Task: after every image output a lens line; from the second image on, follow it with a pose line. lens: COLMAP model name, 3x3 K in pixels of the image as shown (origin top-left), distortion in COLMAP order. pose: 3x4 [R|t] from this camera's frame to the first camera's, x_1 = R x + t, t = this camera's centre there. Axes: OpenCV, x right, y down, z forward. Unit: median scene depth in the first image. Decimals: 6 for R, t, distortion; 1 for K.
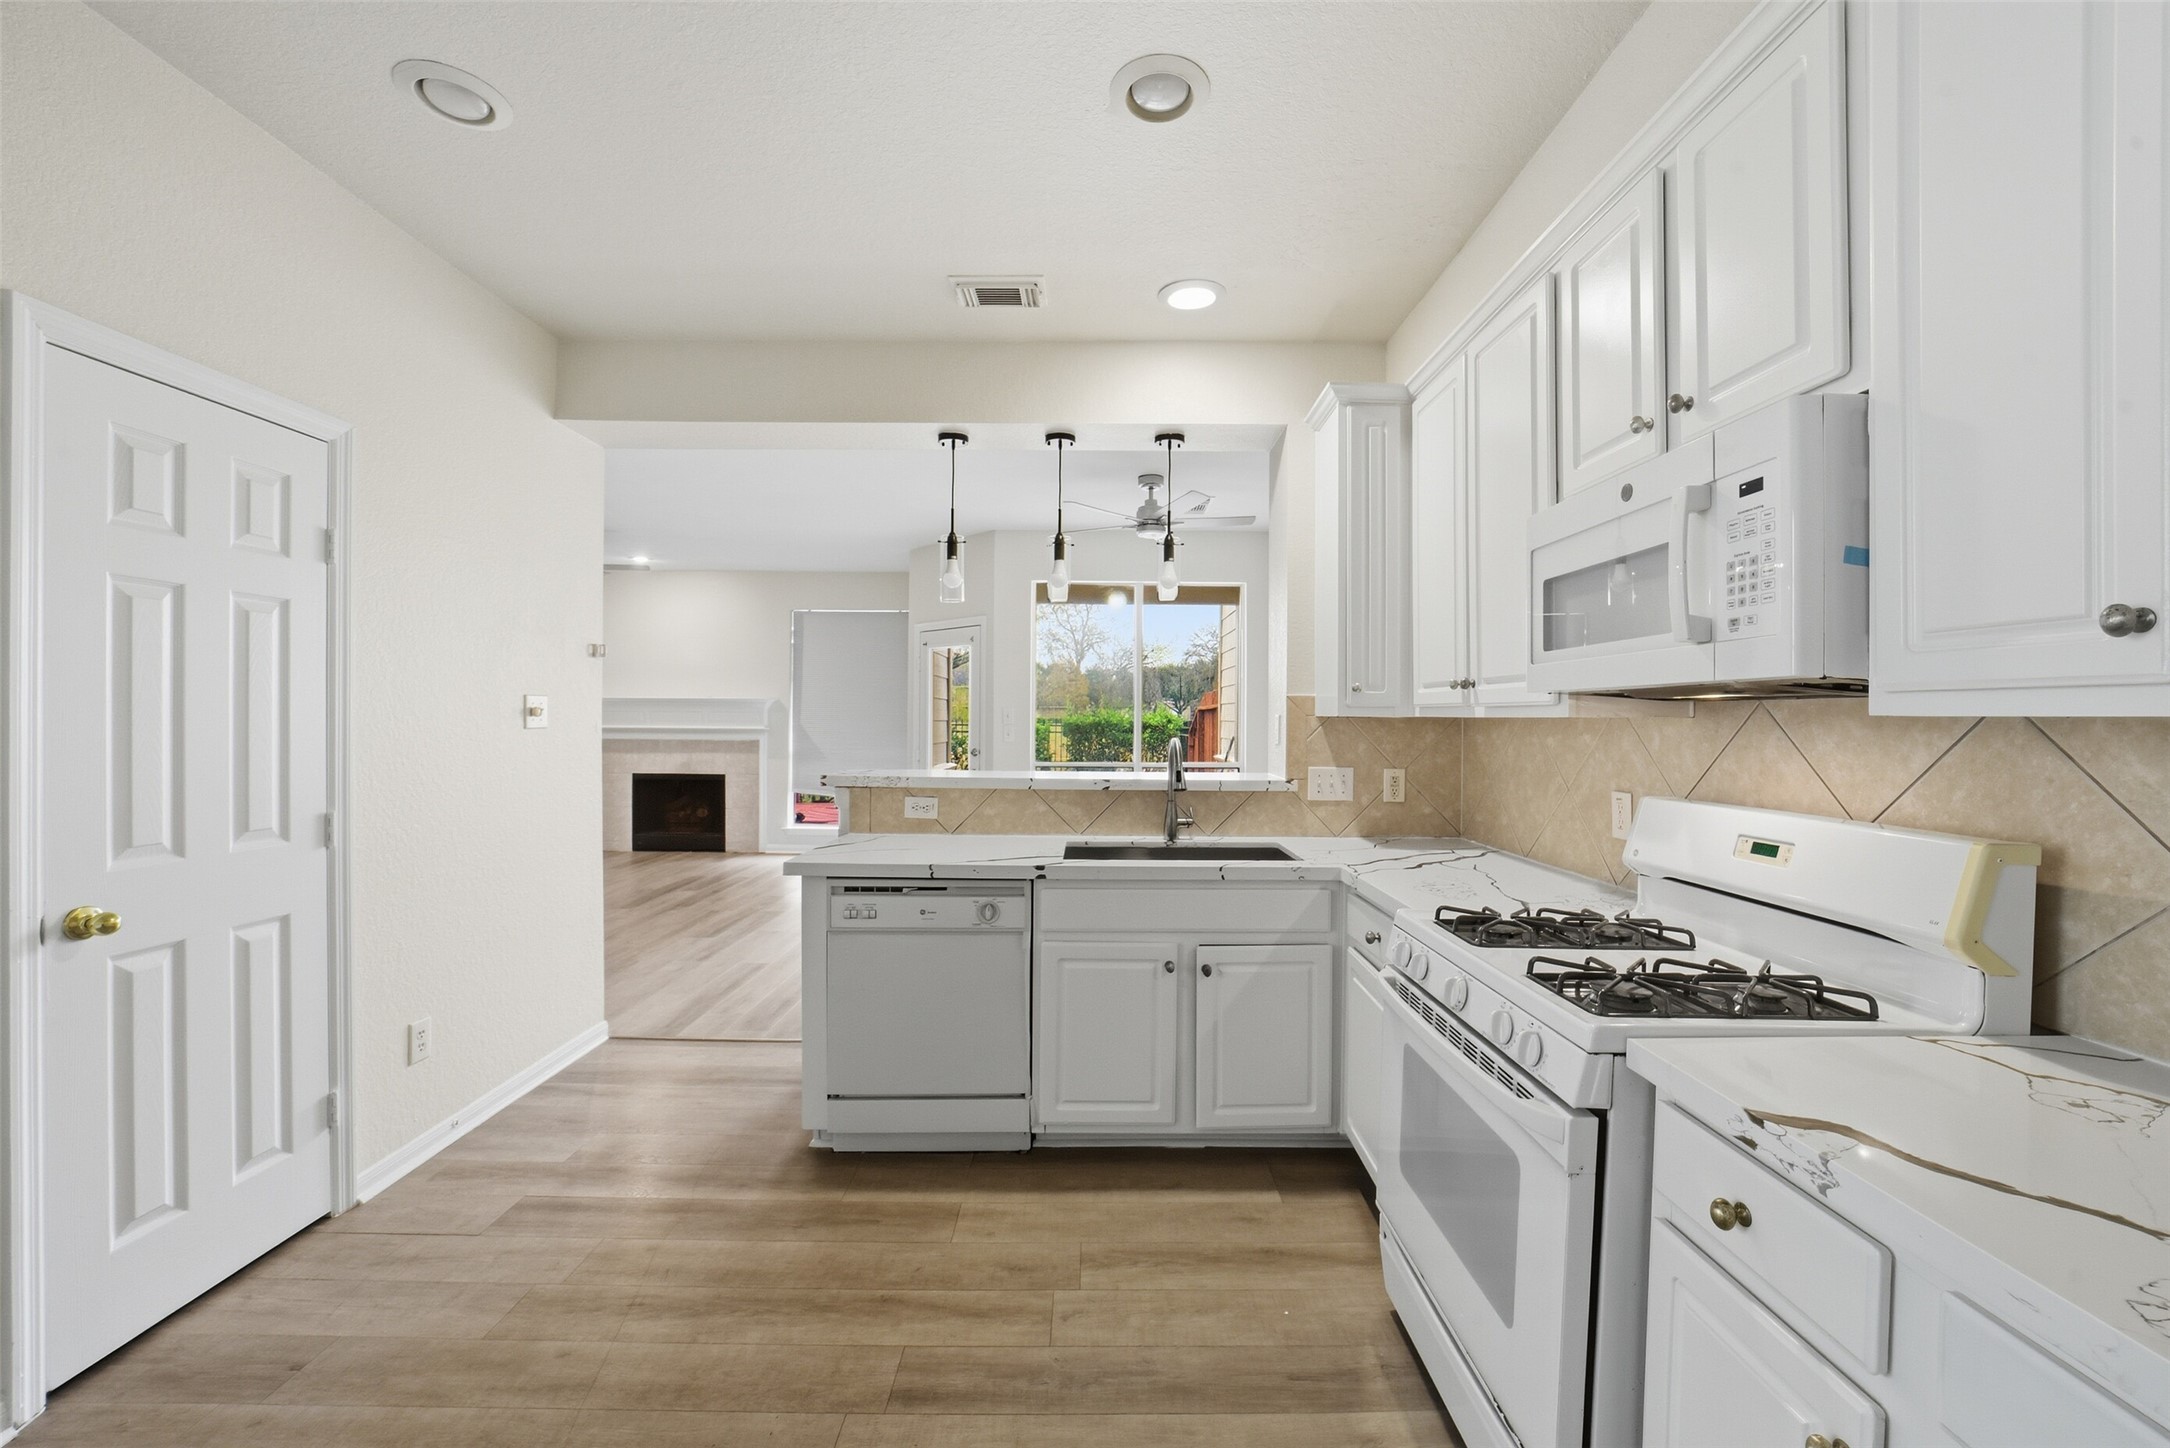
lens RADIAL K [[852.8, 0, 1096.5], [0, 852.8, 717.4], [0, 0, 1]] dist [-0.040535, 0.009409]
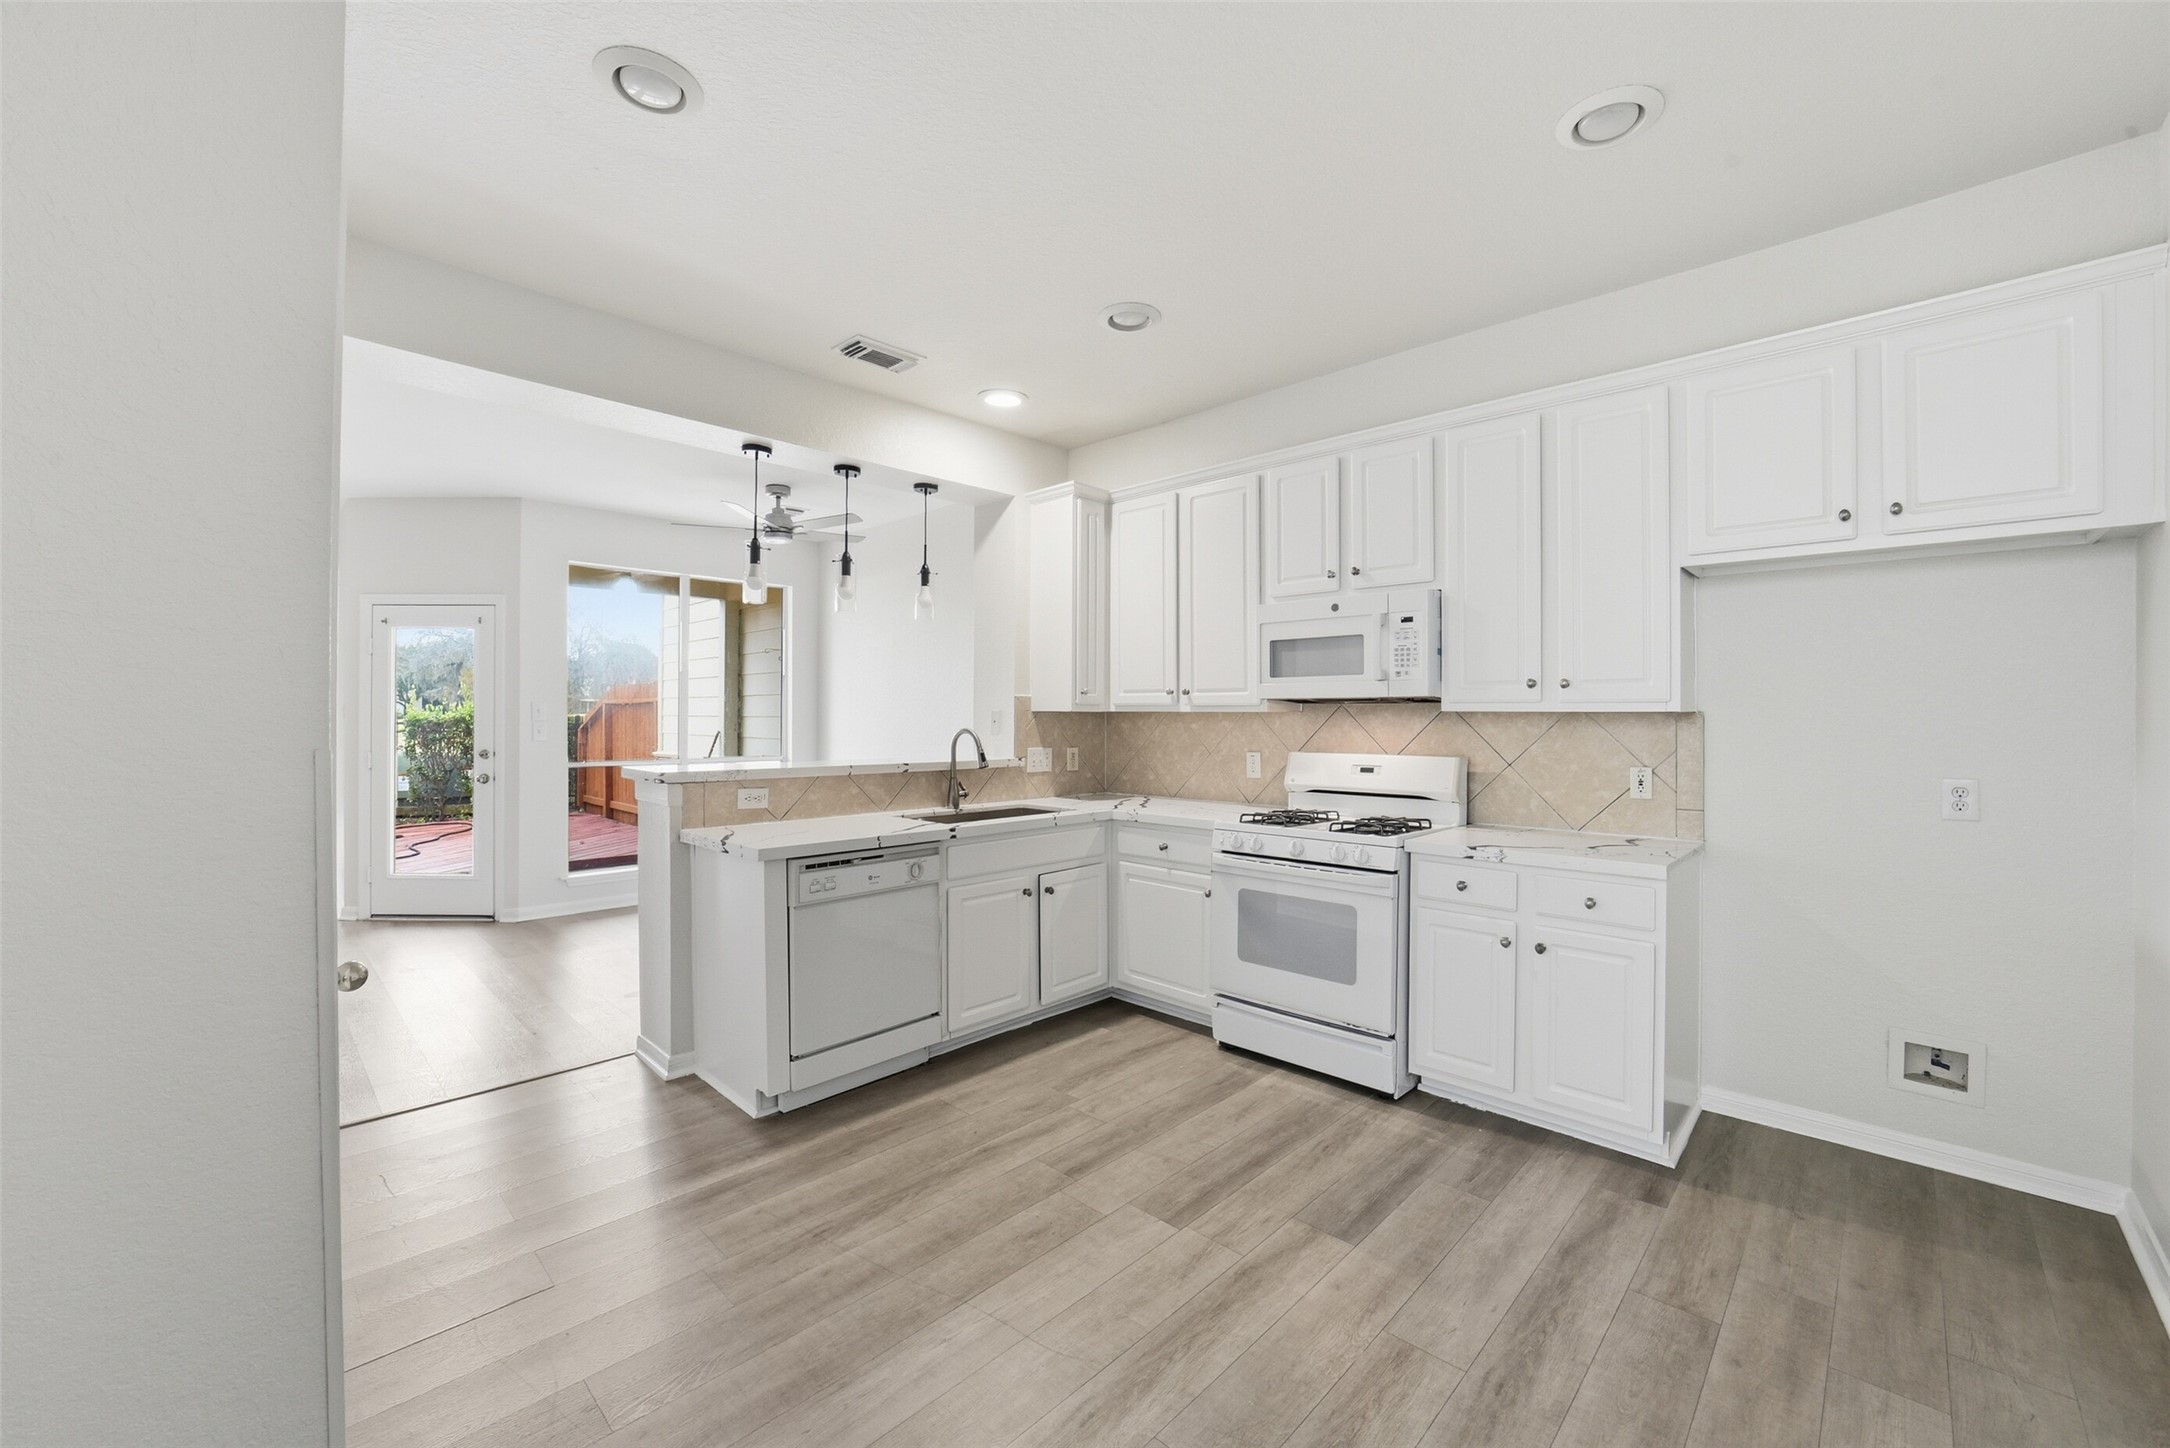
lens RADIAL K [[860.4, 0, 1091.4], [0, 860.4, 707.7], [0, 0, 1]] dist [-0.039842, 0.009520]
pose [[0.698377, 0.000961, 0.715729, -0.835295], [0.001854, 0.999993, -0.003152, -0.003268], [-0.715727, 0.003528, 0.698371, -0.053916]]
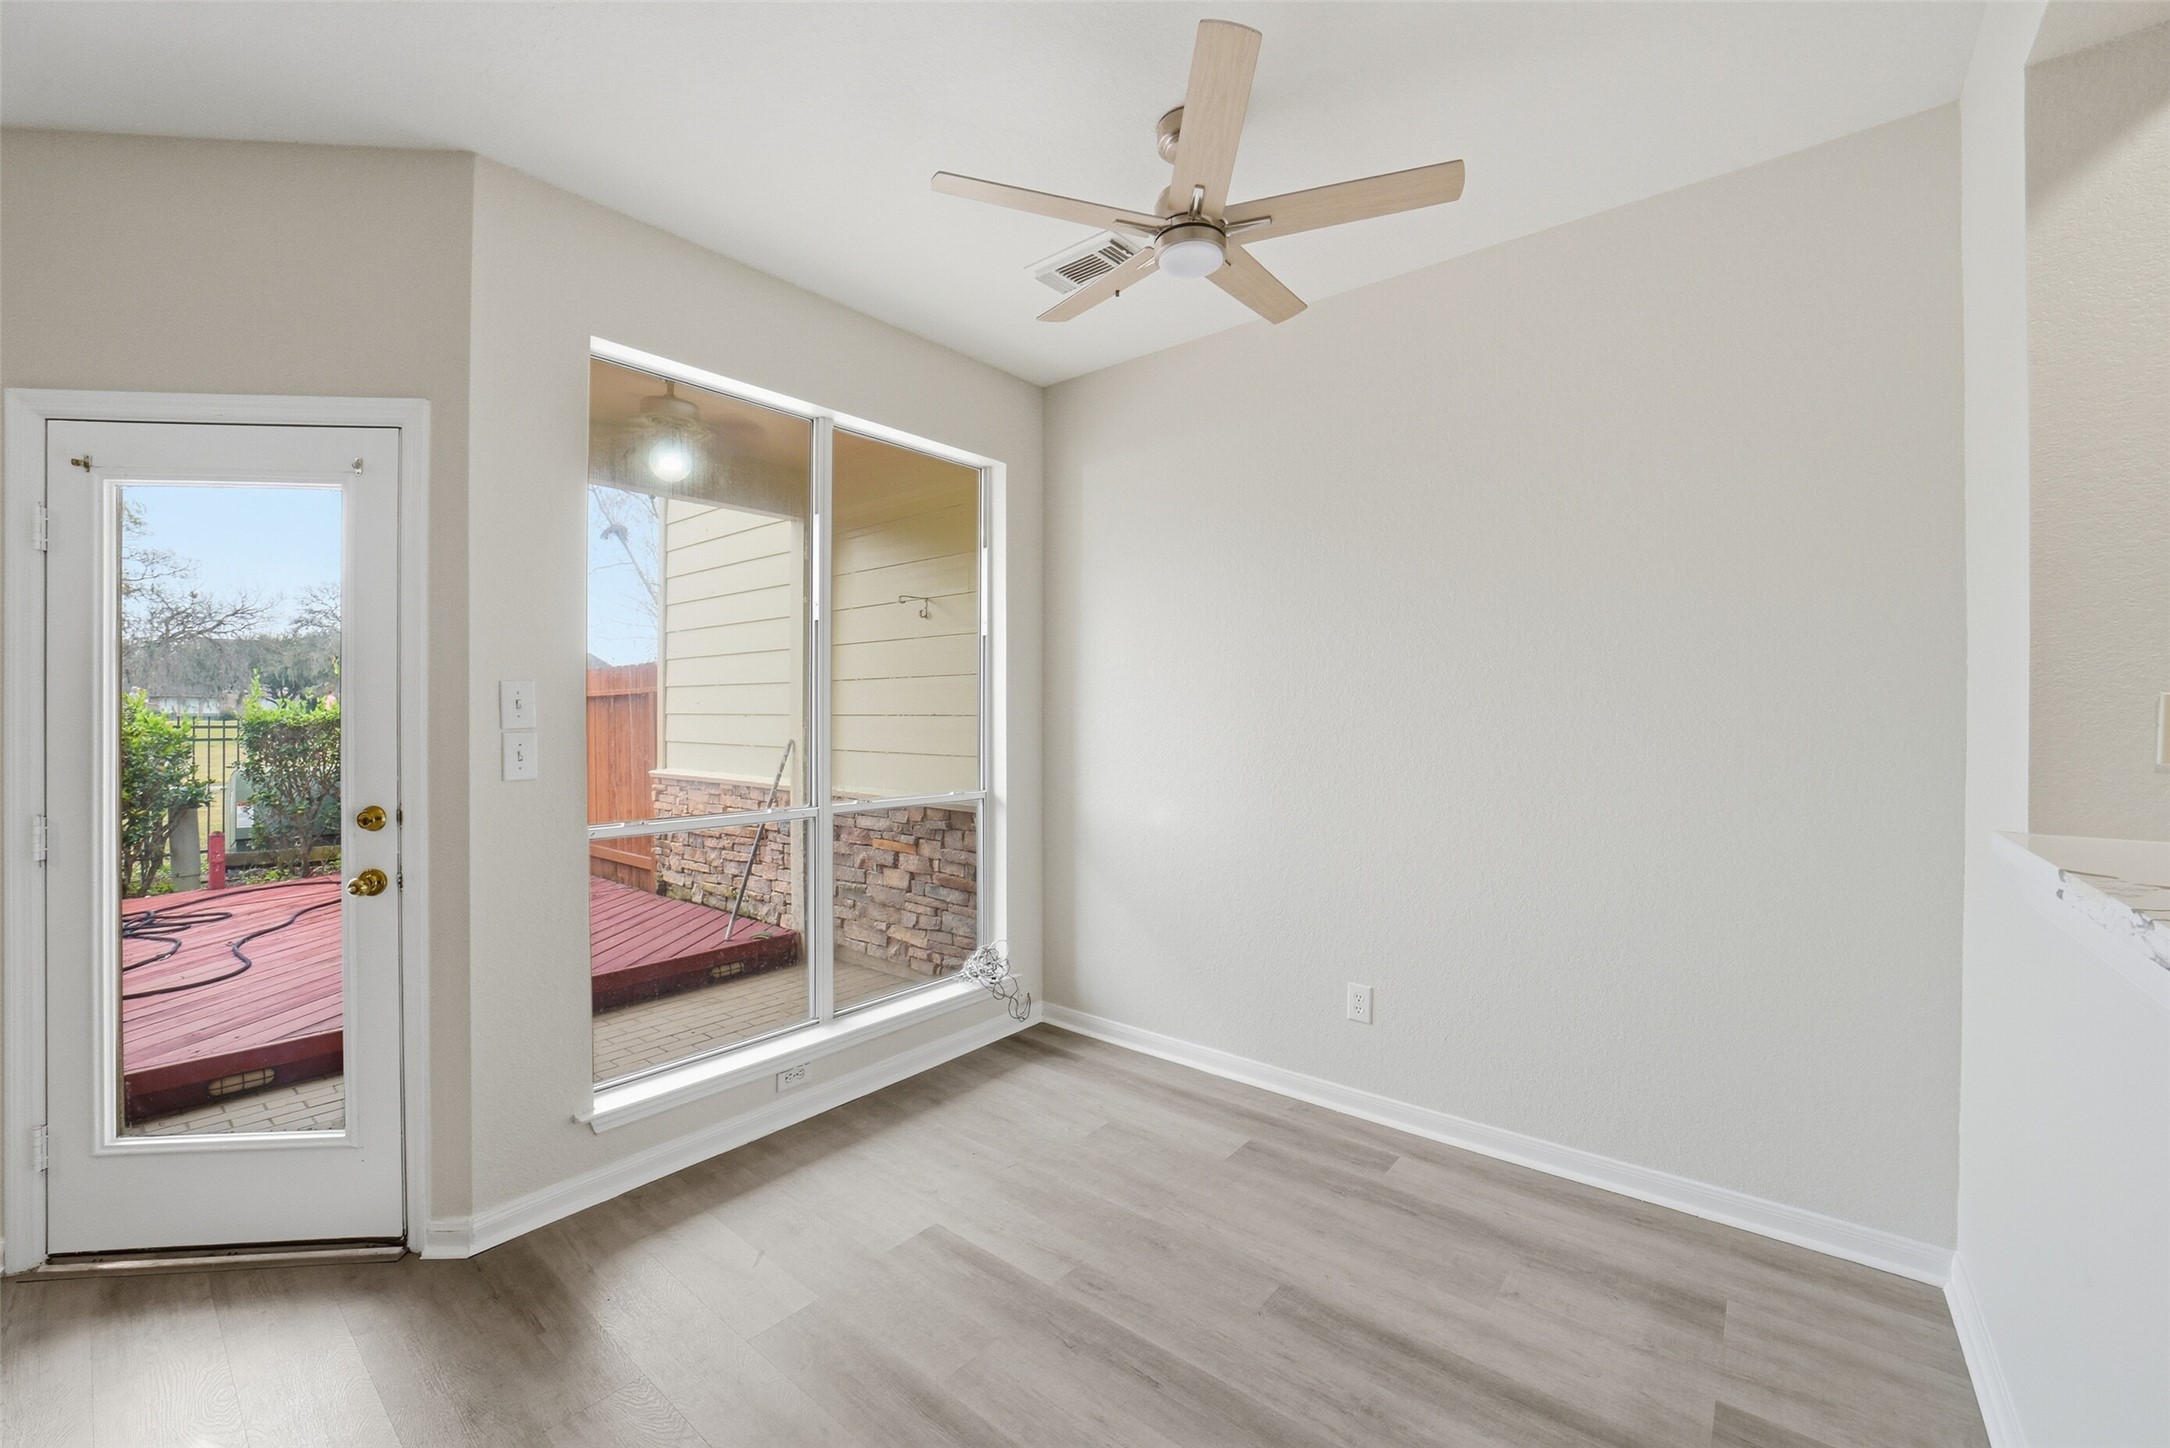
lens RADIAL K [[860.4, 0, 1091.4], [0, 860.4, 707.7], [0, 0, 1]] dist [-0.039842, 0.009520]
pose [[0.635402, -0.005744, 0.772160, -0.555236], [0.006195, 0.999978, 0.002341, 0.001338], [-0.772157, 0.003296, 0.635424, 1.518820]]
